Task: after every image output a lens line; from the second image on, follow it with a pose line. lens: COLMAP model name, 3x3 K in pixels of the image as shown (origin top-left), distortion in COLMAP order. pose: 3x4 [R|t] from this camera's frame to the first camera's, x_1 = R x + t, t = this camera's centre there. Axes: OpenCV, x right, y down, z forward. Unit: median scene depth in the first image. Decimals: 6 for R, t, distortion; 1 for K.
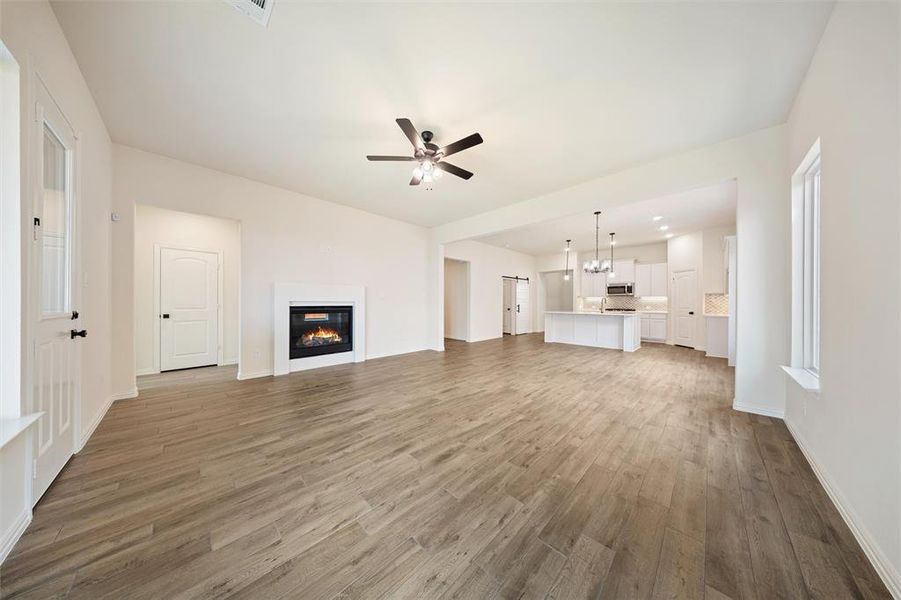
lens RADIAL K [[262.7, 0, 446.8], [0, 262.7, 302.5], [0, 0, 1]] dist [0.005158, -0.000092]
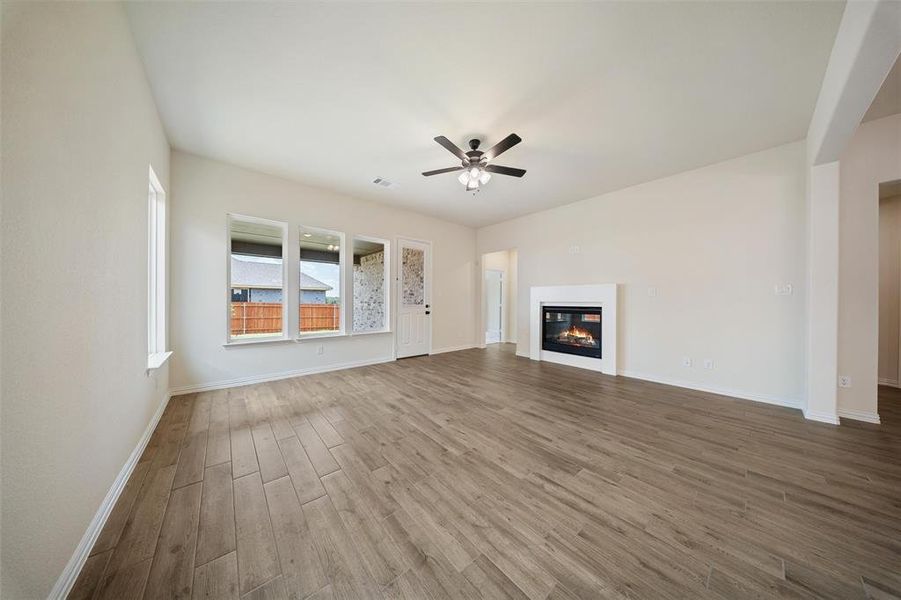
lens RADIAL K [[263.8, 0, 442.4], [0, 263.8, 305.1], [0, 0, 1]] dist [0.000118, -0.000027]
pose [[-0.093308, 0.012138, -0.995563, 0.985022], [-0.008338, 0.999881, 0.012972, -0.002776], [0.995602, 0.009511, -0.093195, 0.970209]]
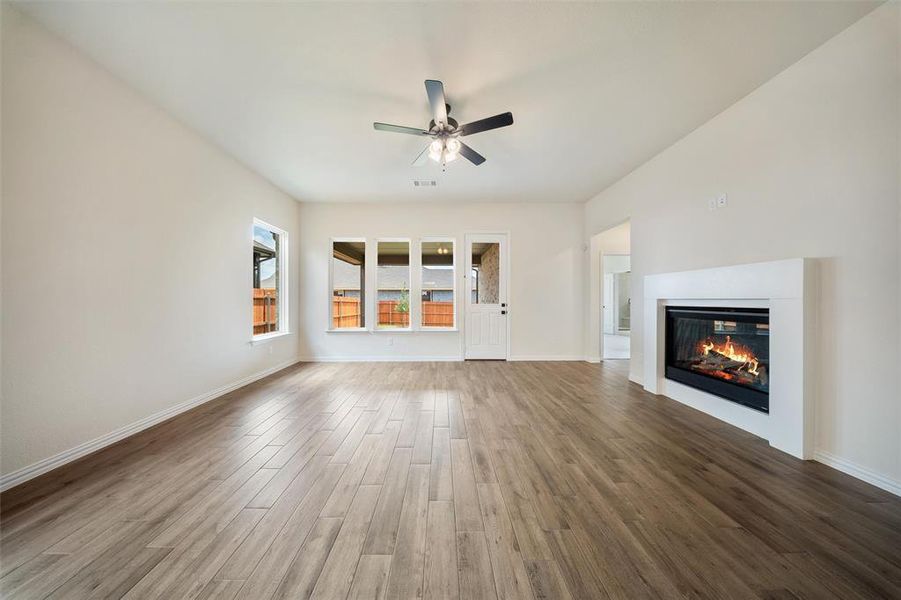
lens RADIAL K [[264.7, 0, 444.7], [0, 264.7, 301.7], [0, 0, 1]] dist [-0.004182, -0.000141]
pose [[-0.705305, 0.003525, -0.708895, 0.542315], [-0.002833, 0.999966, 0.007791, -0.001240], [0.708899, 0.007503, -0.705271, 1.619423]]
